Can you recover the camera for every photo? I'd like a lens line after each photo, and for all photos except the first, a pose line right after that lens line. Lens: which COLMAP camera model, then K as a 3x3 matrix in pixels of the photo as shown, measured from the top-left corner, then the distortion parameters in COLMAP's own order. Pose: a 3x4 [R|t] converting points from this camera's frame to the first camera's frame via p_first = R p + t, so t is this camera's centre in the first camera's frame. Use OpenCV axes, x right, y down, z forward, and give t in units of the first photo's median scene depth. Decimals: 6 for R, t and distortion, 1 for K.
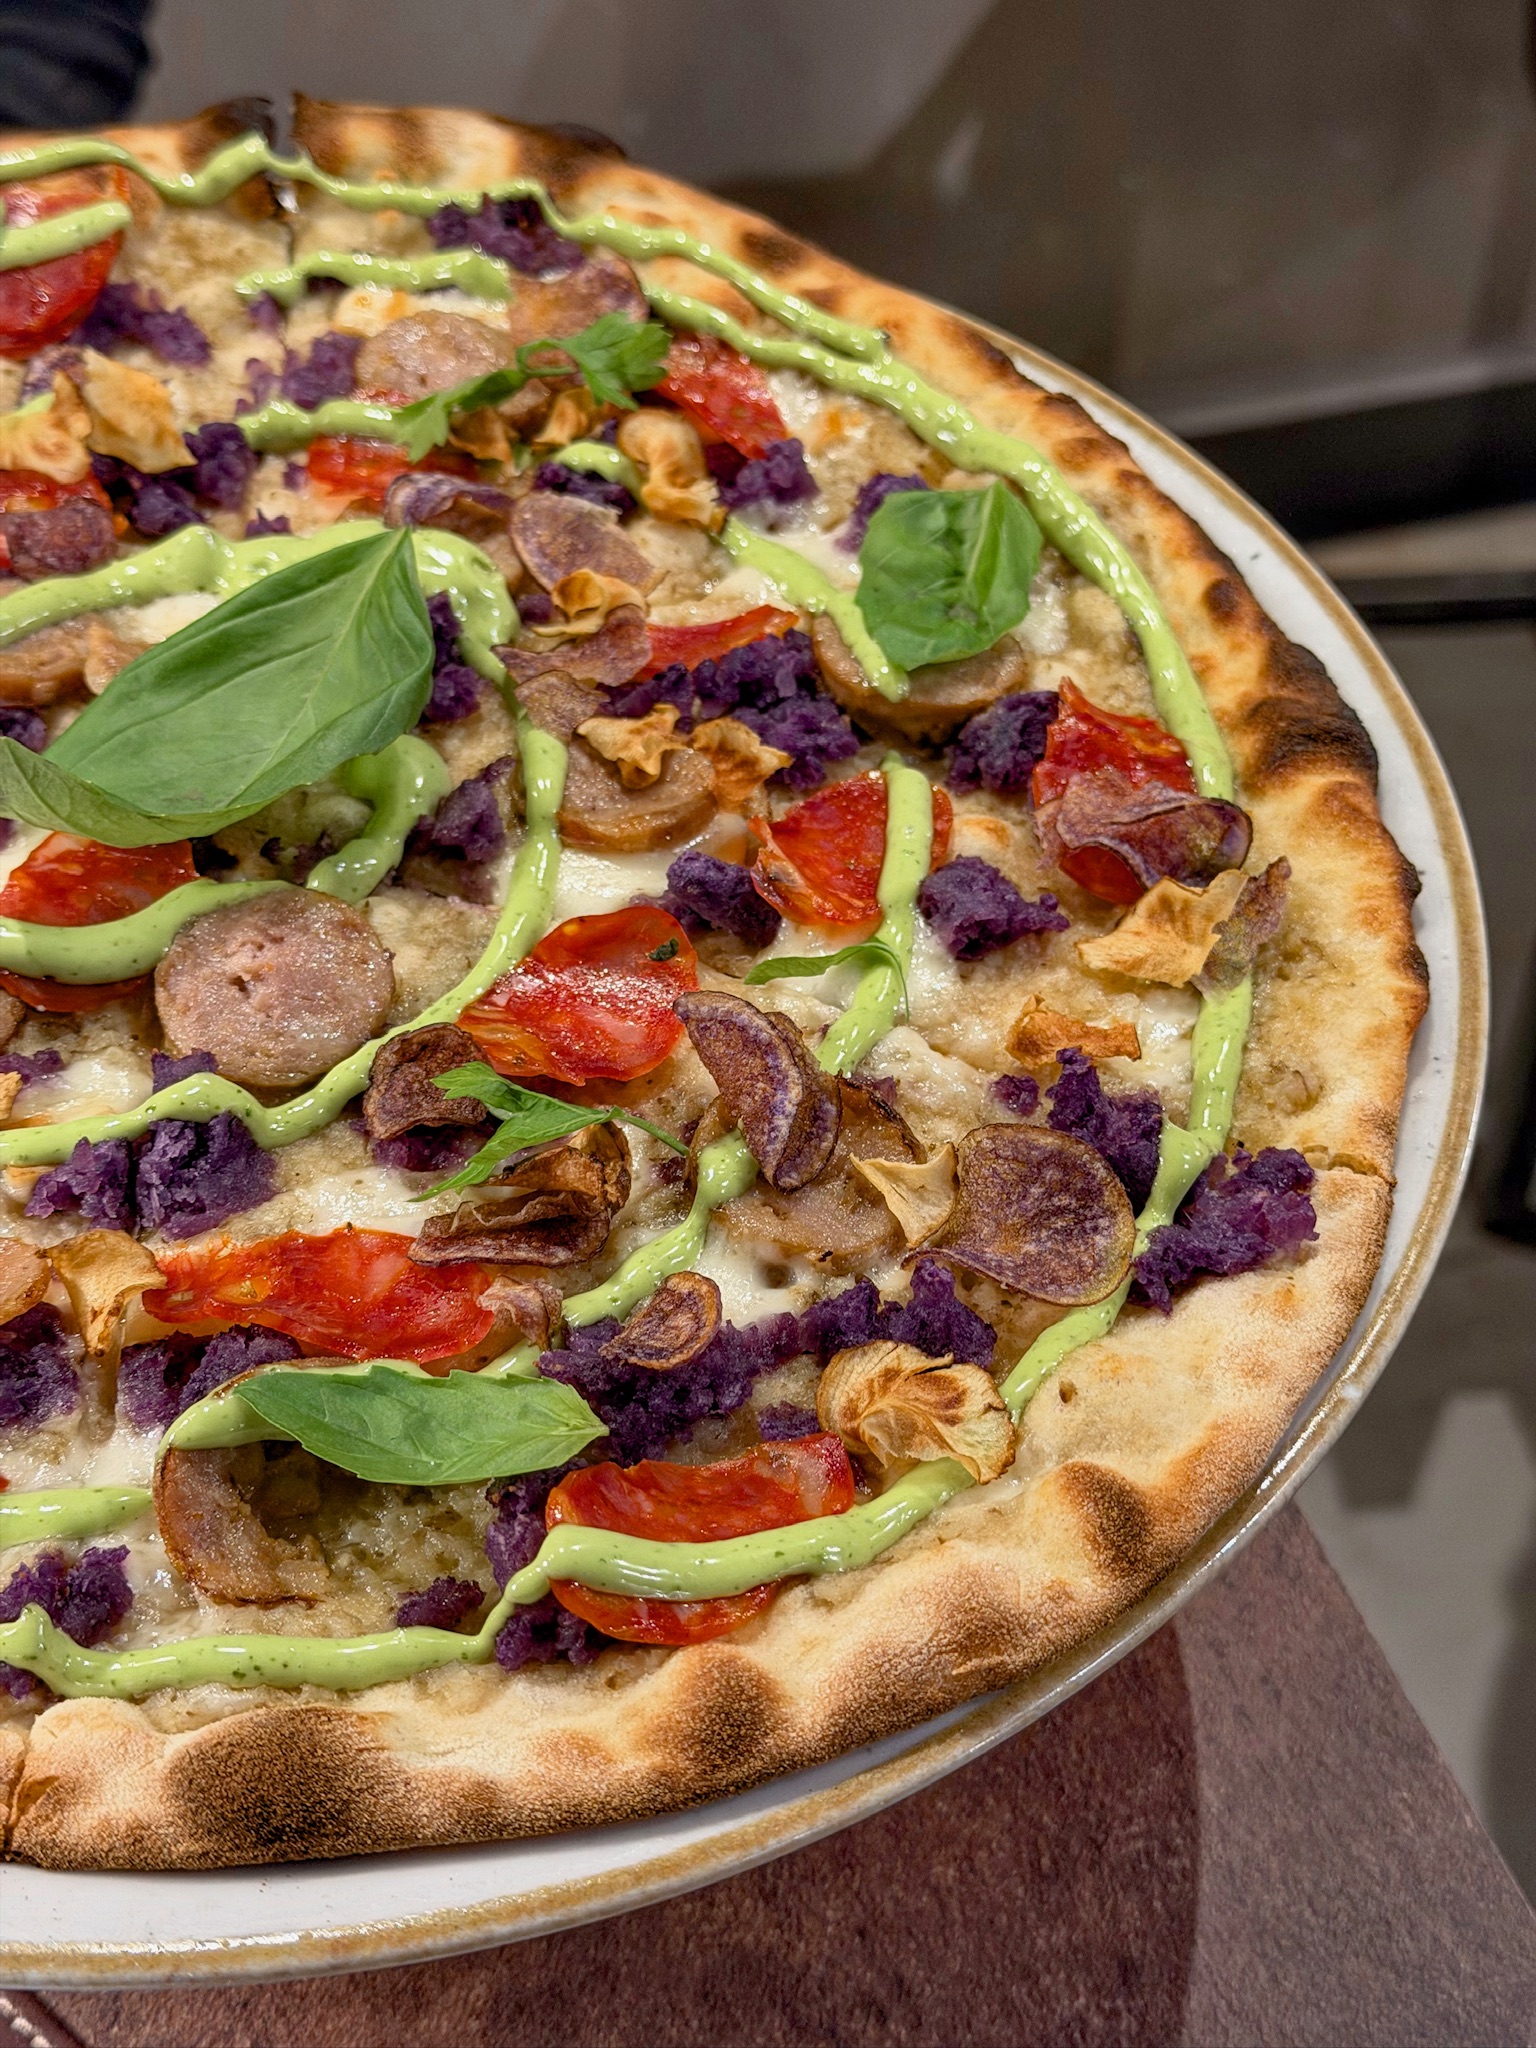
lens RADIAL K [[2927.2, 0, 753.5], [0, 2927.2, 1021.6], [0, 0, 1]] dist [0.145754, -0.267473]
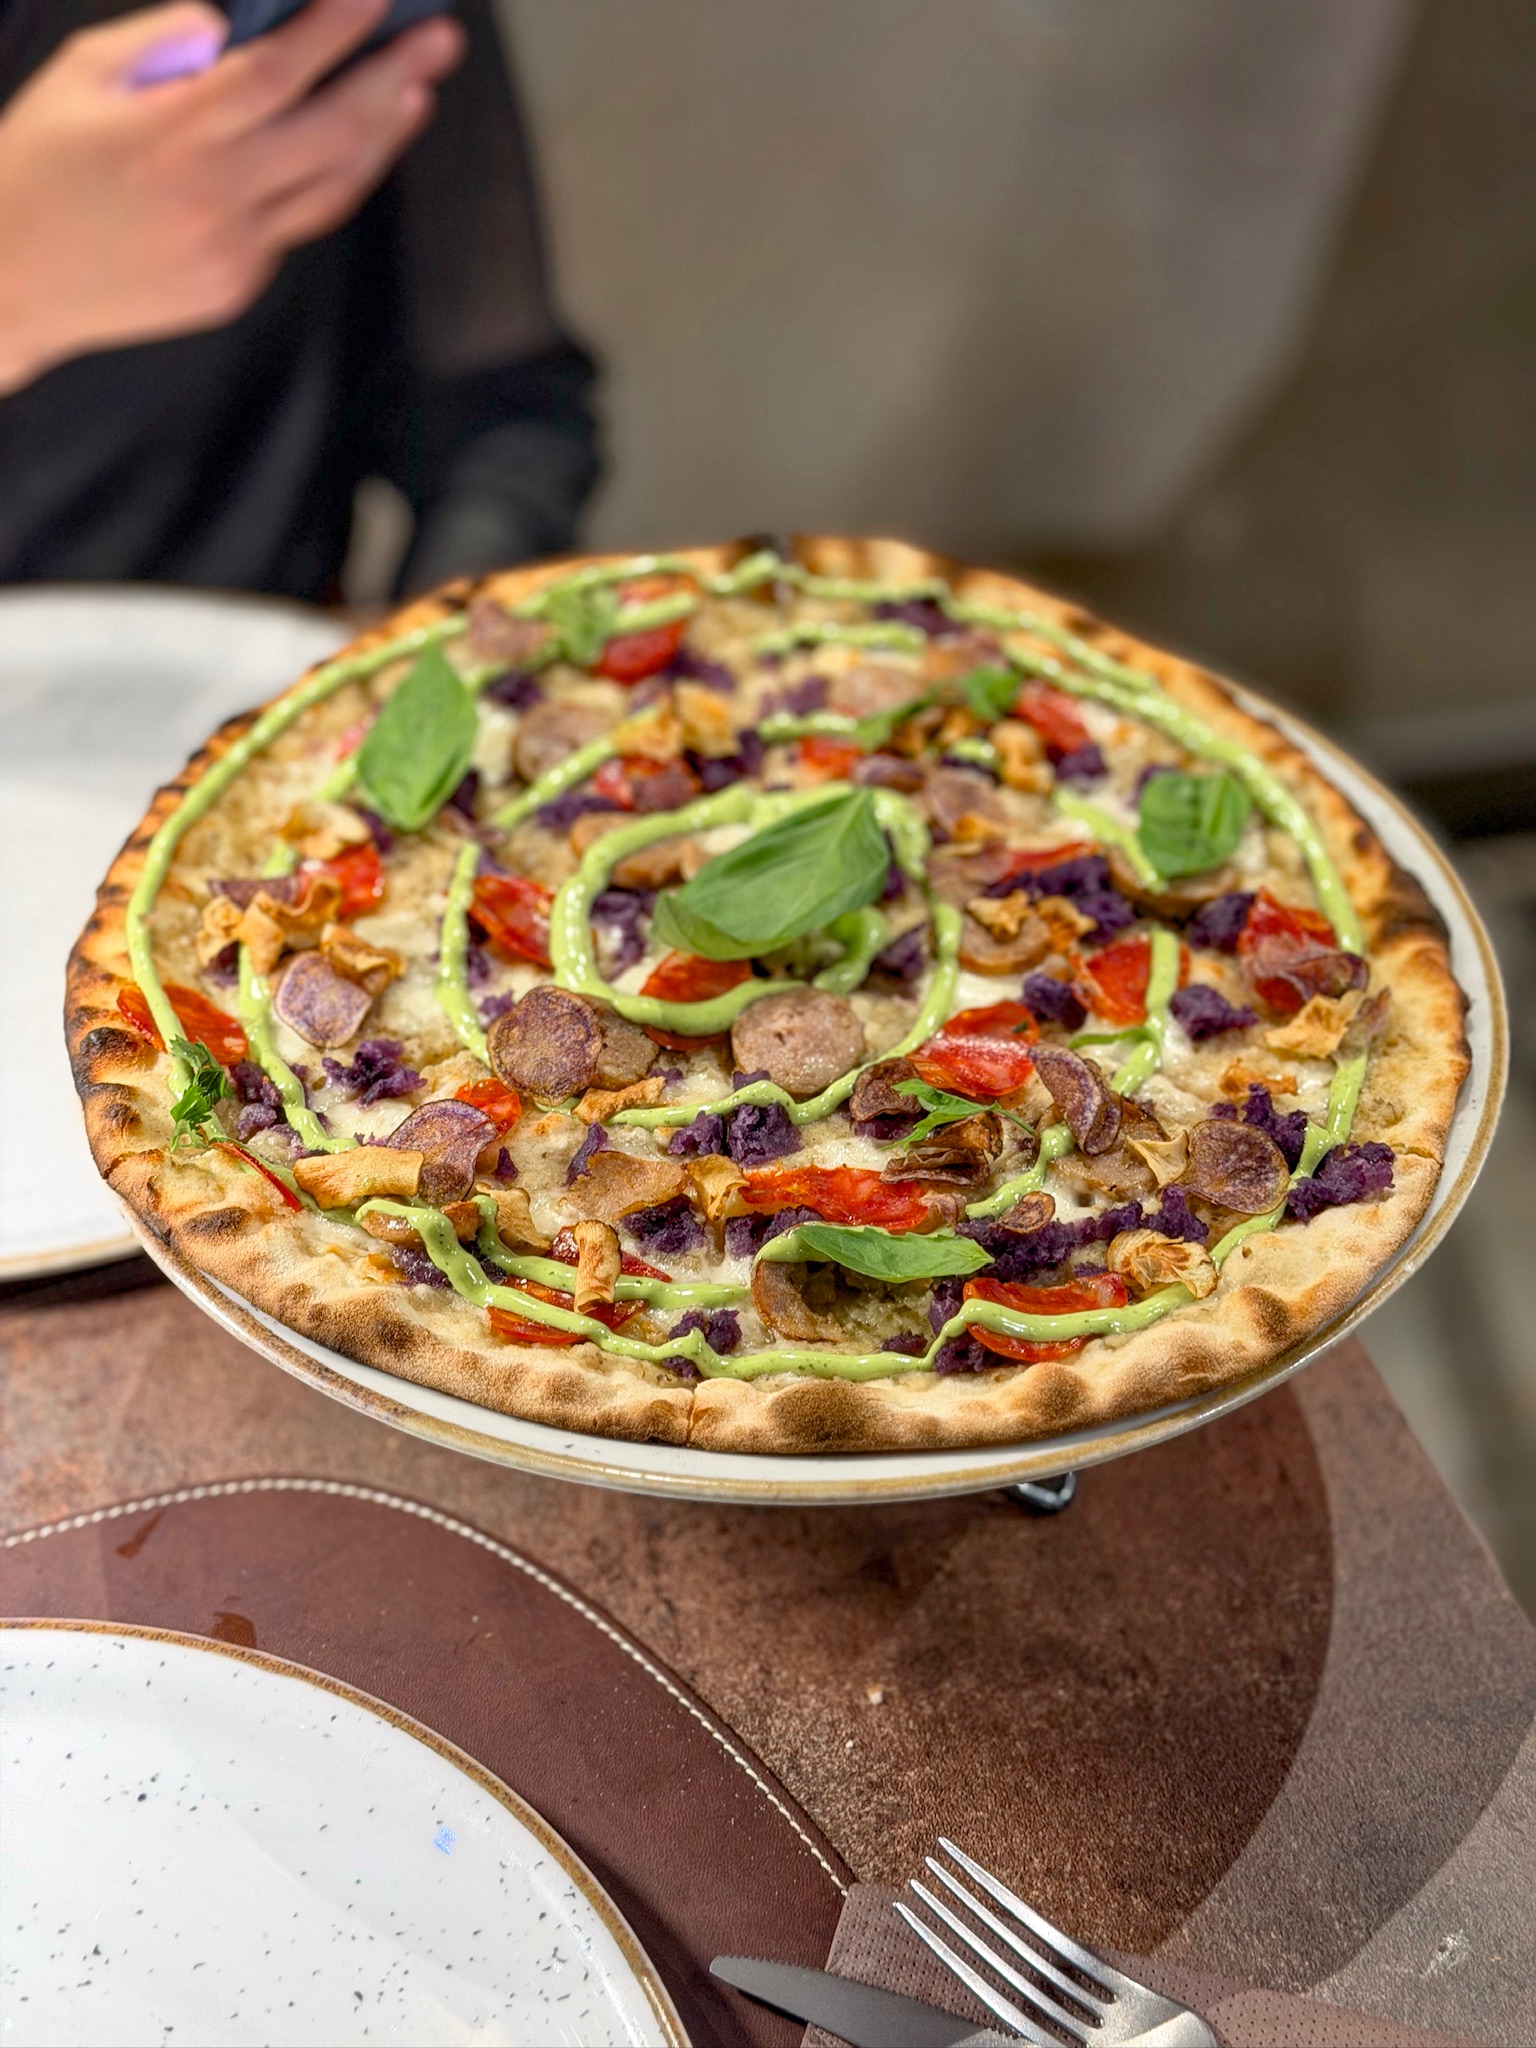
lens RADIAL K [[2927.2, 0, 753.5], [0, 2927.2, 1021.6], [0, 0, 1]] dist [0.145754, -0.267473]
pose [[0.995910, 0.026925, -0.086246, -0.037675], [-0.035922, 0.993873, -0.104532, 0.156986], [0.082903, 0.107203, 0.990775, -0.720073]]
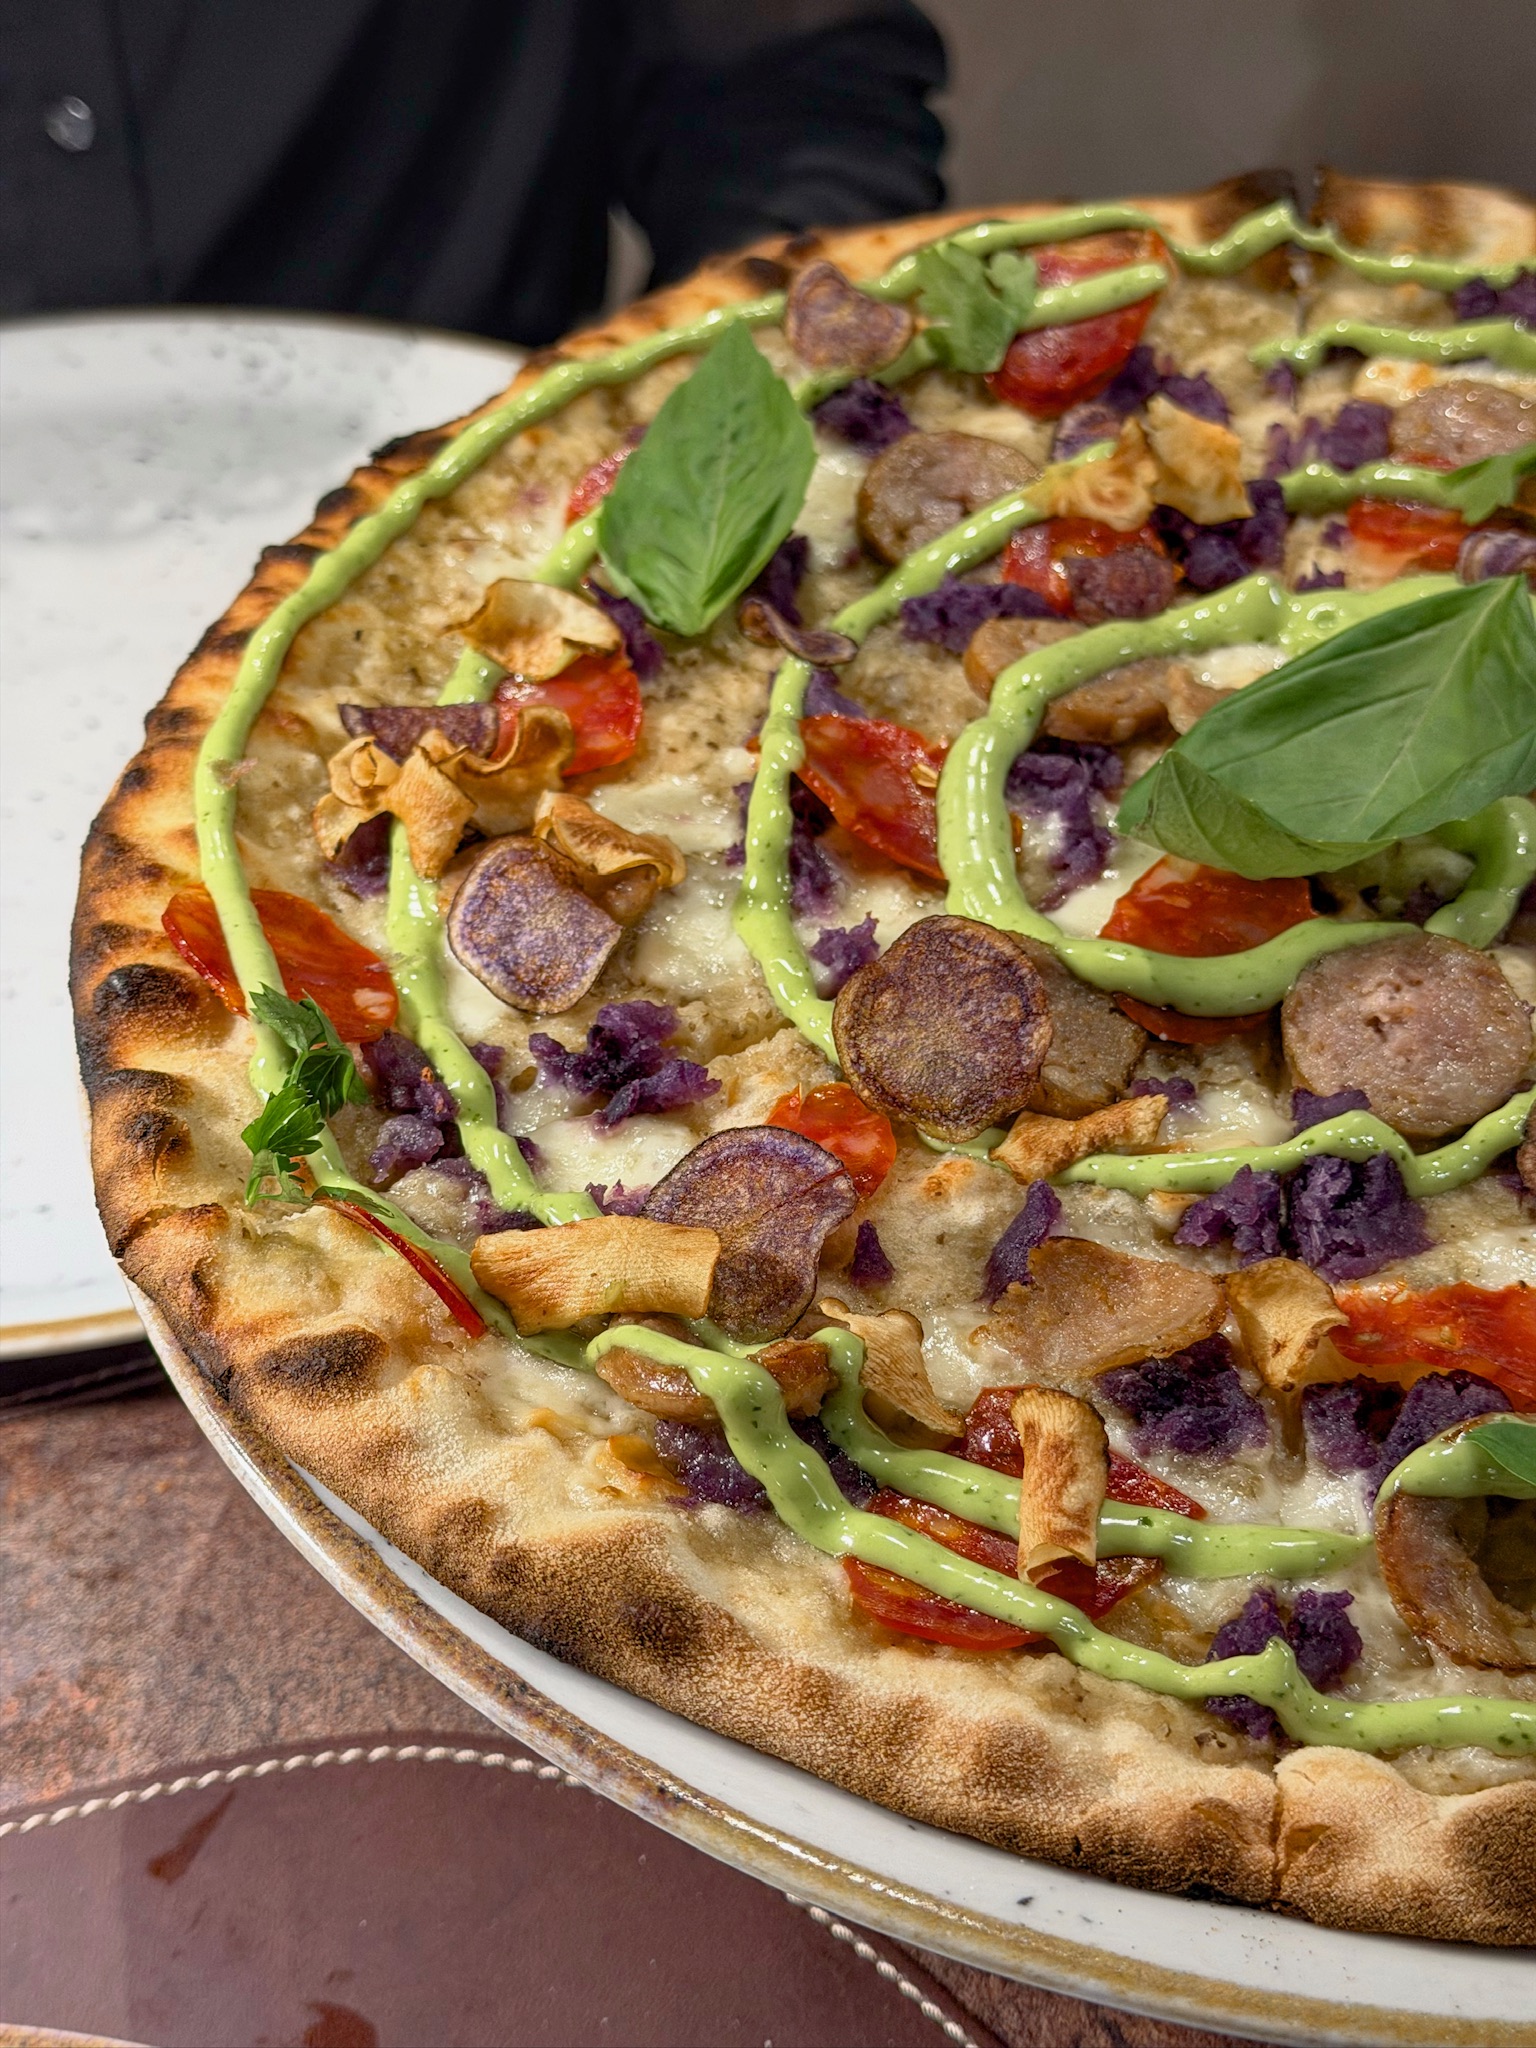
lens RADIAL K [[2927.2, 0, 753.5], [0, 2927.2, 1021.6], [0, 0, 1]] dist [0.145754, -0.267473]
pose [[0.986896, 0.066779, -0.146892, -0.225310], [-0.077362, 0.994713, -0.067543, 0.063218], [0.141605, 0.078021, 0.986844, 0.034663]]
